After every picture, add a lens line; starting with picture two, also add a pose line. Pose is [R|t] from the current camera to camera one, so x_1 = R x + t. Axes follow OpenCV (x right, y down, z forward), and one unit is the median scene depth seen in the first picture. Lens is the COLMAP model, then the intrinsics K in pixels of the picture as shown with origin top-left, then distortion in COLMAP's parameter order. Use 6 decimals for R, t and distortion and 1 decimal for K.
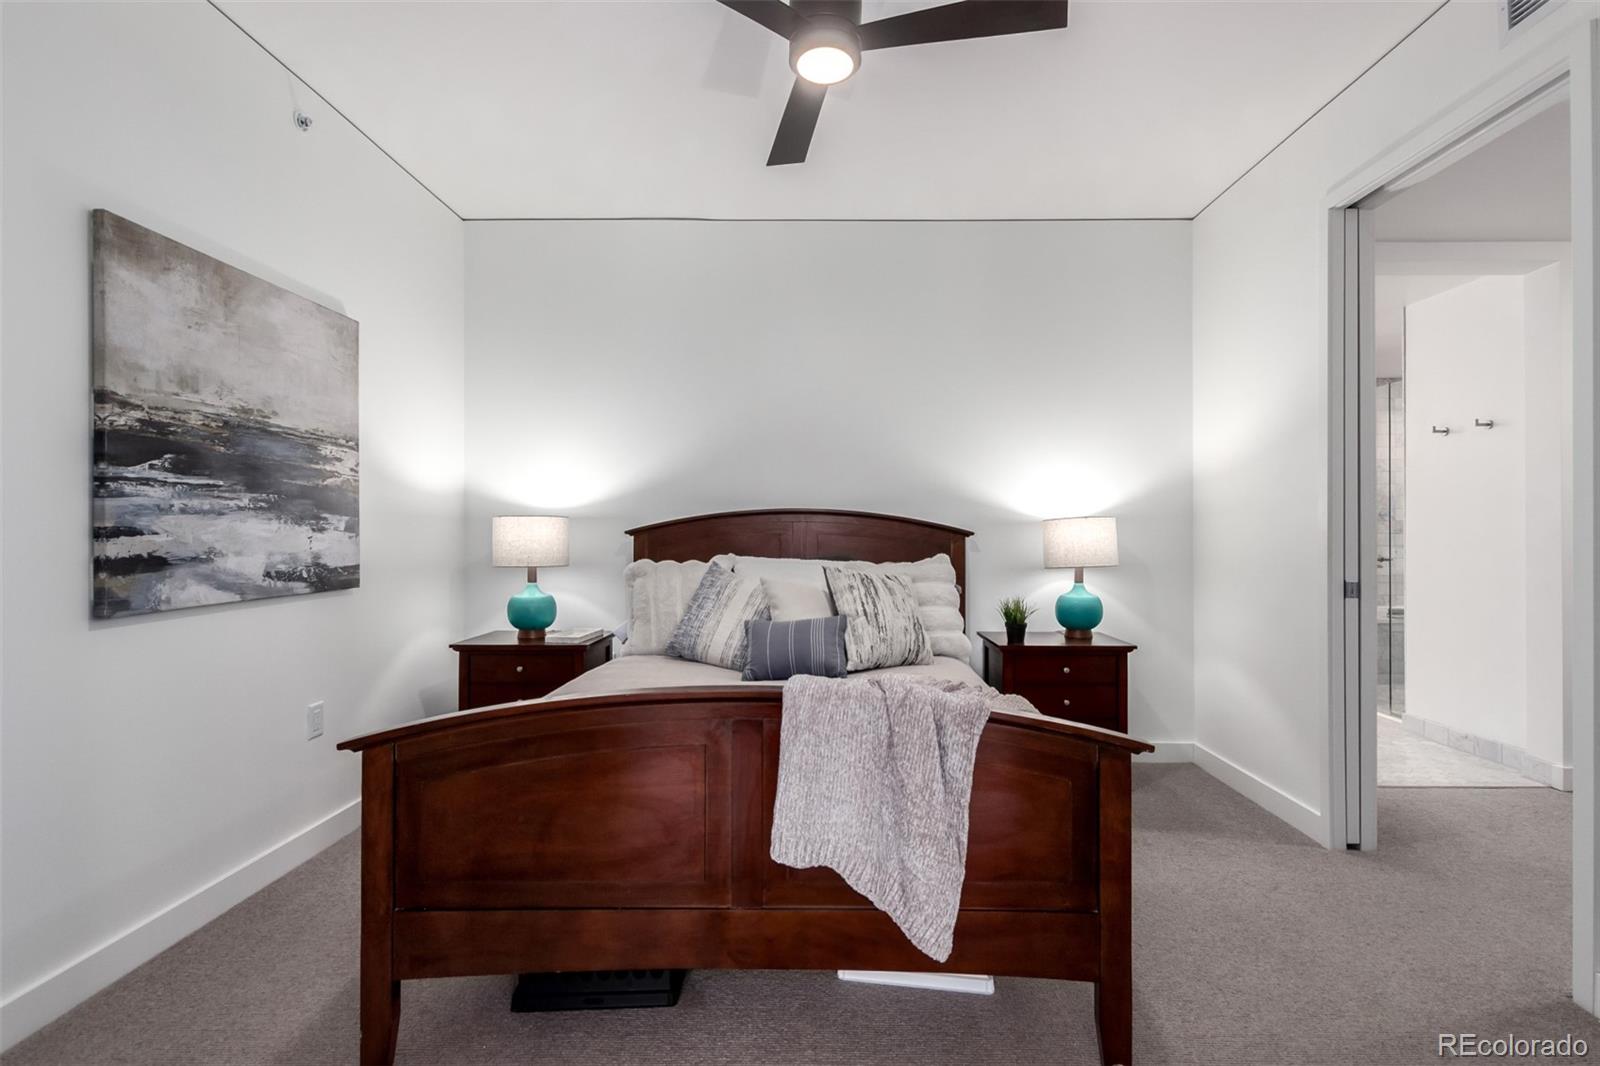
lens RADIAL K [[750.1, 0, 822.4], [0, 750.1, 532.6], [0, 0, 1]] dist [-0.001044, -0.000281]
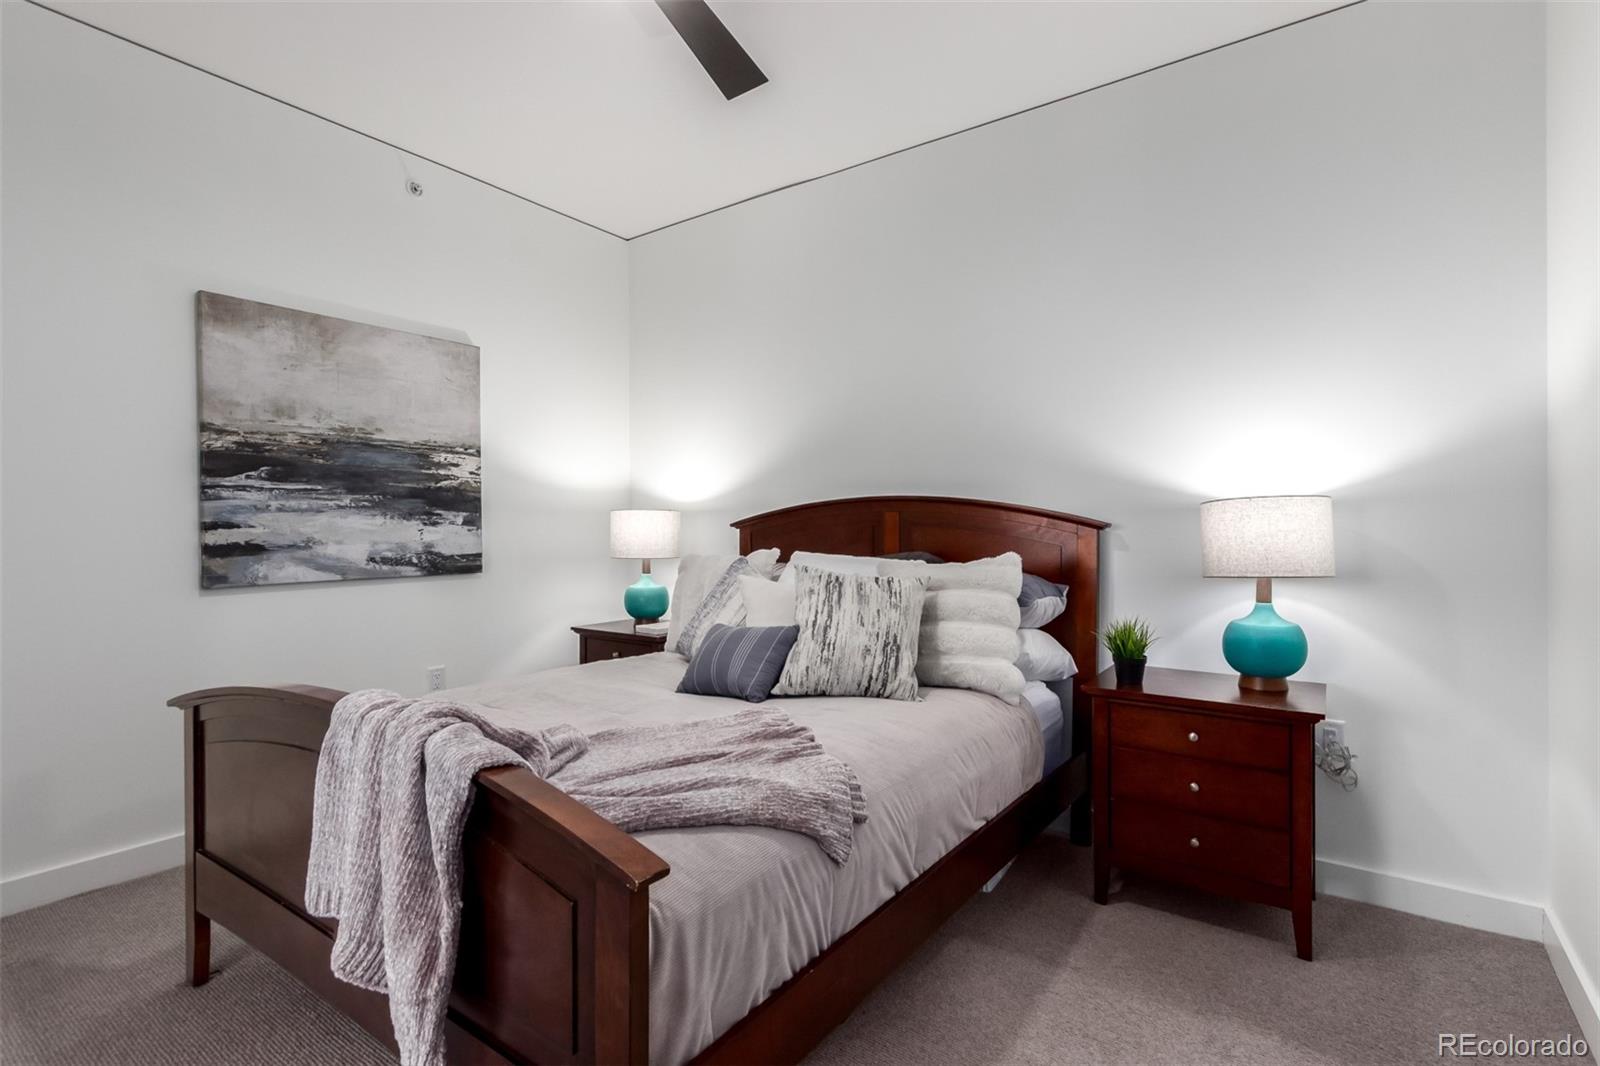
lens RADIAL K [[753.9, 0, 802.6], [0, 753.9, 531.9], [0, 0, 1]] dist [0.009556, -0.000022]
pose [[0.819493, 0.001036, -0.573089, 0.583107], [0.002931, 0.999978, 0.005999, 0.004280], [0.573082, -0.006596, 0.819471, 0.387485]]
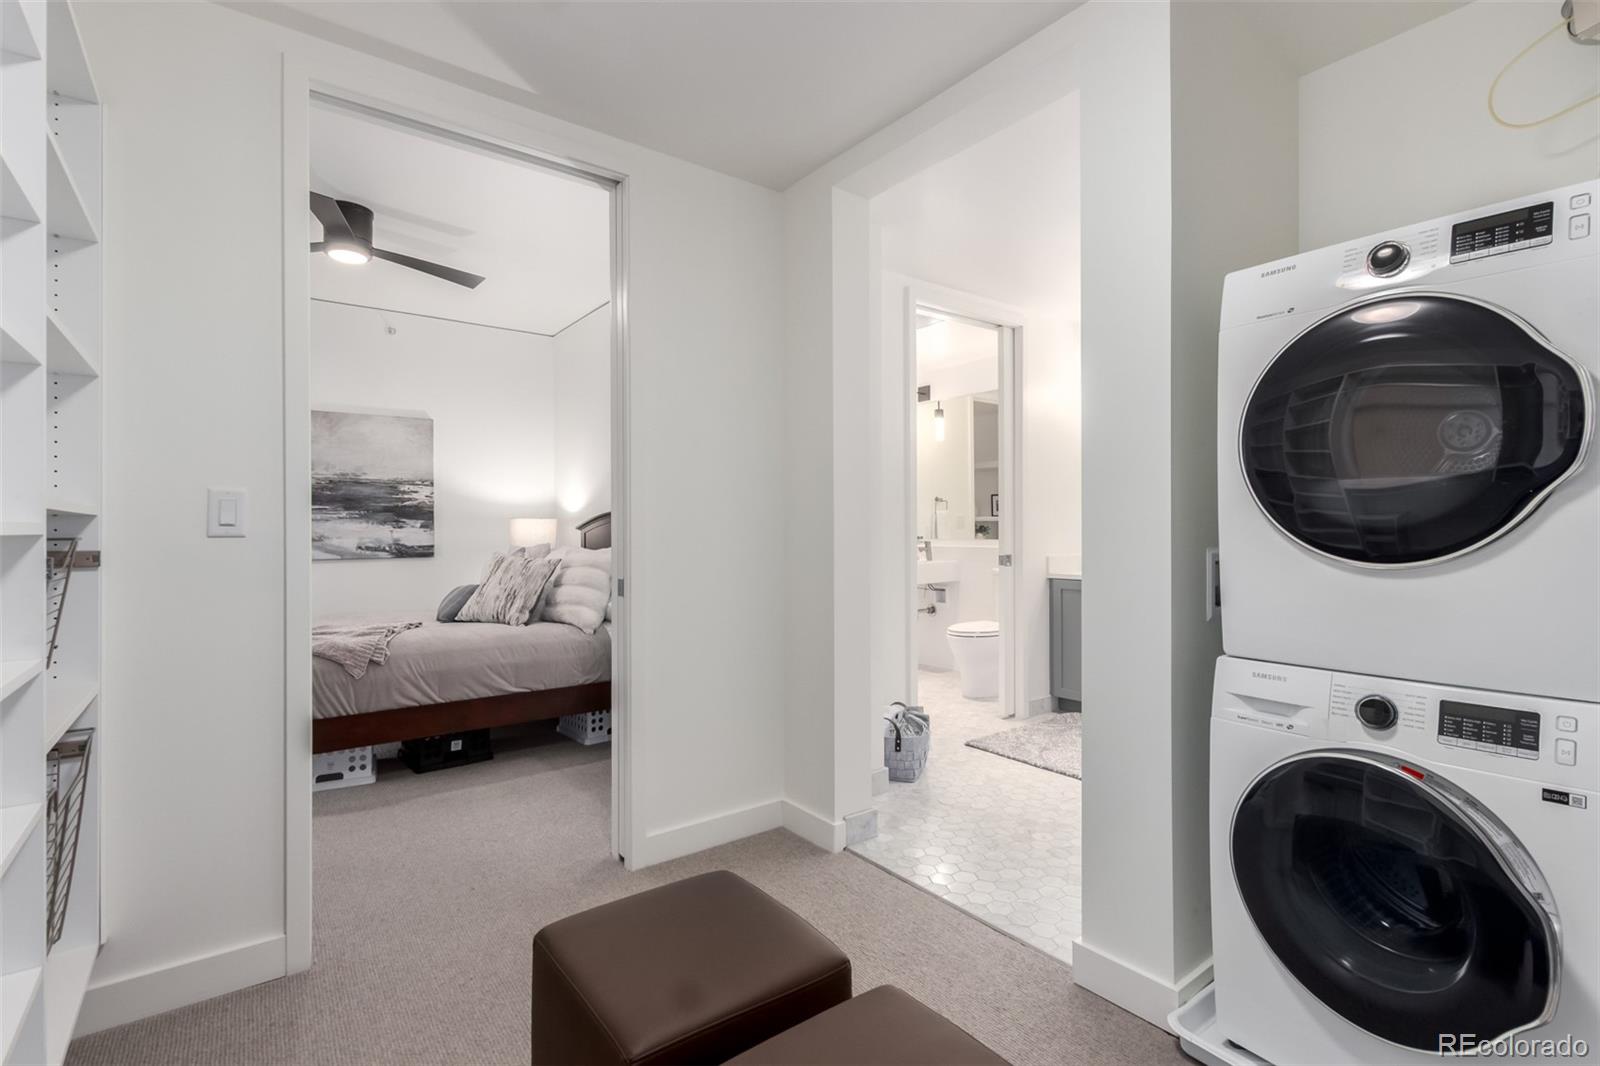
lens RADIAL K [[739.2, 0, 806.3], [0, 739.2, 529.8], [0, 0, 1]] dist [0.001630, 0.000064]
pose [[0.619996, -0.000809, -0.784605, 1.803371], [0.001378, 0.999999, 0.000058, 0.005113], [0.784604, -0.001117, 0.619996, 0.699685]]
